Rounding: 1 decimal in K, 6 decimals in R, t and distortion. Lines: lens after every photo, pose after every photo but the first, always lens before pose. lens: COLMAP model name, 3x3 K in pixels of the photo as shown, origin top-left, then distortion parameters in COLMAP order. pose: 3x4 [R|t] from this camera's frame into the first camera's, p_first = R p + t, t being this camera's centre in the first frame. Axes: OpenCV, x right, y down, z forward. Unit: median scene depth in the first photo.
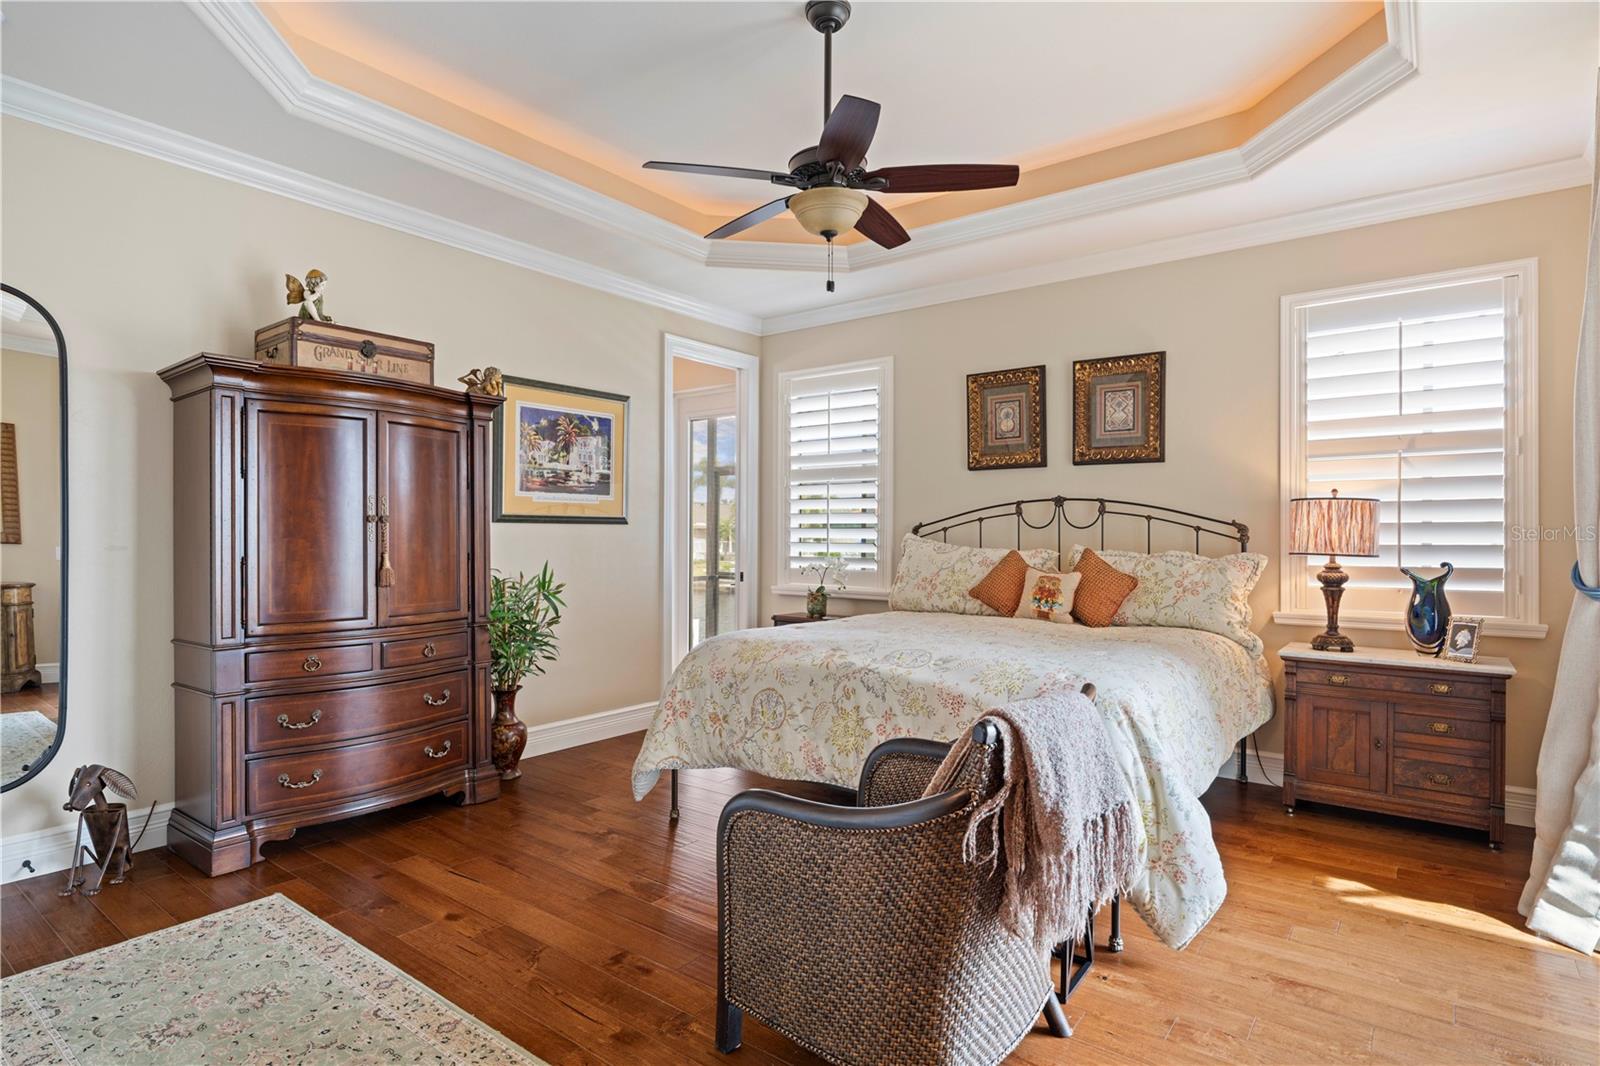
lens RADIAL K [[834.6, 0, 800.0], [0, 834.6, 533.0], [0, 0, 1]] dist [-0.001721, -0.000480]
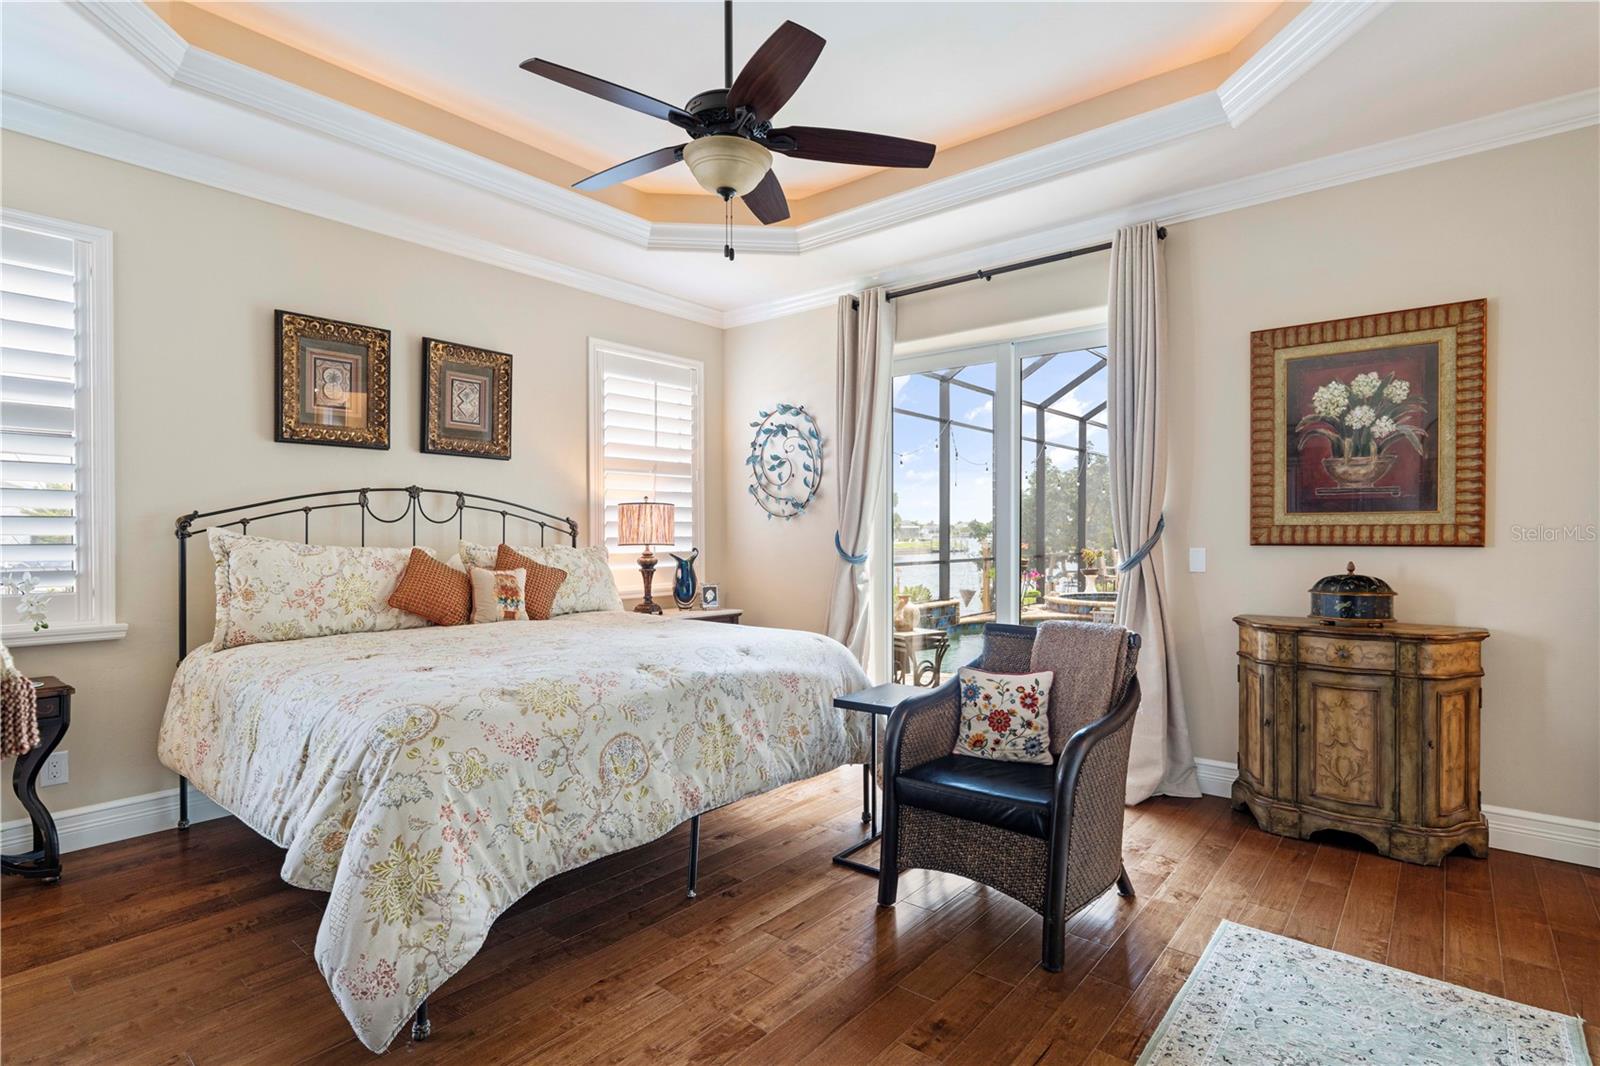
lens RADIAL K [[792.5, 0, 800.0], [0, 792.5, 533.0], [0, 0, 1]] dist [-0.000945, -0.000205]
pose [[0.040695, -0.003109, 0.999167, -0.545876], [-0.002083, 0.999993, 0.003197, 0.002080], [-0.999169, -0.002212, 0.040689, 0.596970]]
